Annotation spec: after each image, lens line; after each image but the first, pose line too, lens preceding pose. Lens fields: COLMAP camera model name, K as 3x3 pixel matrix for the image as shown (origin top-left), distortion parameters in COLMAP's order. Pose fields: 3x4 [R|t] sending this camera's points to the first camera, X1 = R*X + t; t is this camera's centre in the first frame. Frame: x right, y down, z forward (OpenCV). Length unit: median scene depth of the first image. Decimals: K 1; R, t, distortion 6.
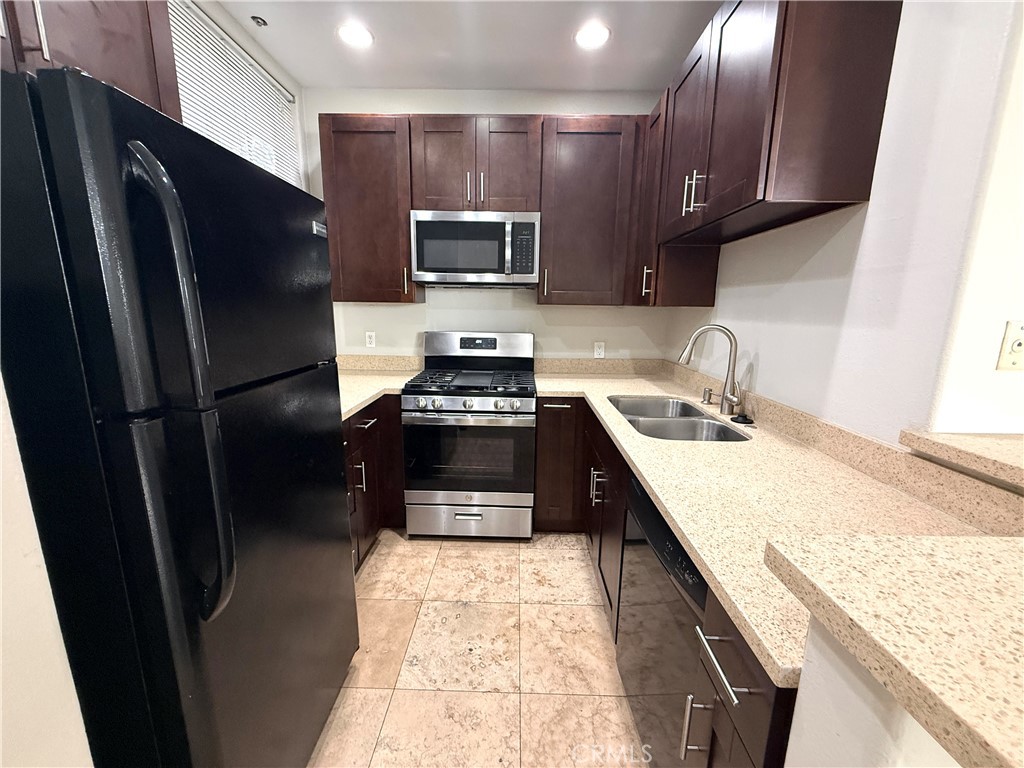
lens RADIAL K [[408.1, 0, 512.0], [0, 408.1, 384.0], [0, 0, 1]] dist [-0.001000, -0.000409]
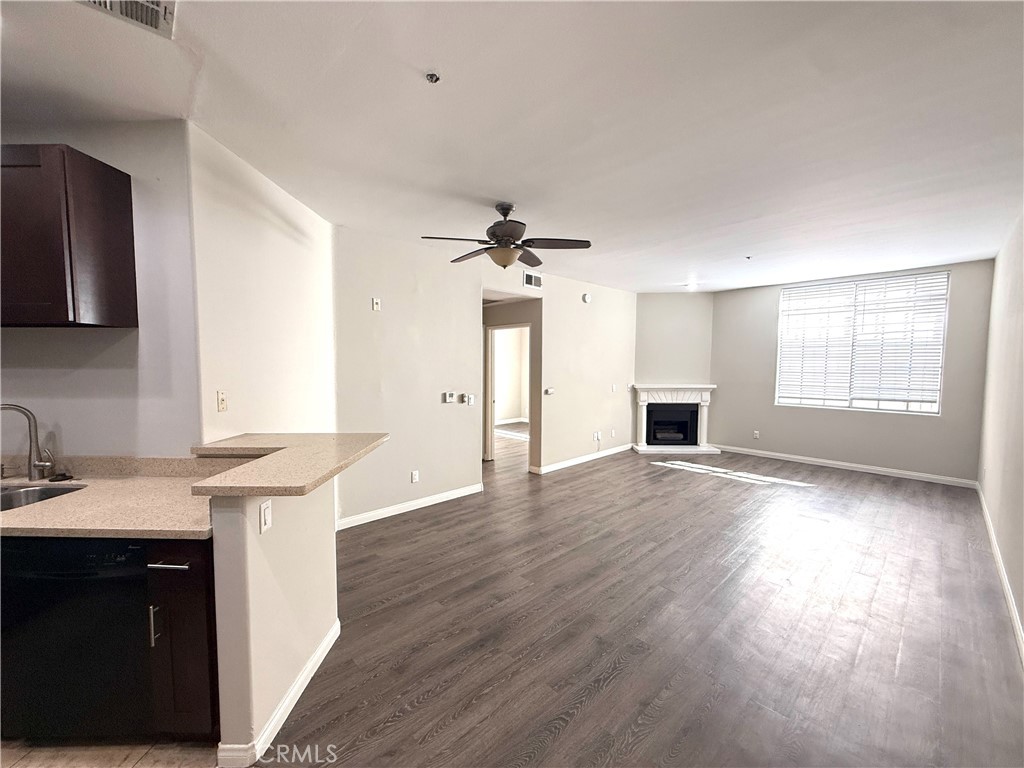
lens RADIAL K [[408.1, 0, 512.0], [0, 408.1, 384.0], [0, 0, 1]] dist [-0.001000, -0.000409]
pose [[-0.000098, -0.076712, 0.997053, -0.462584], [0.183270, 0.980165, 0.075431, -0.024663], [-0.983063, 0.182737, 0.013963, -0.291221]]
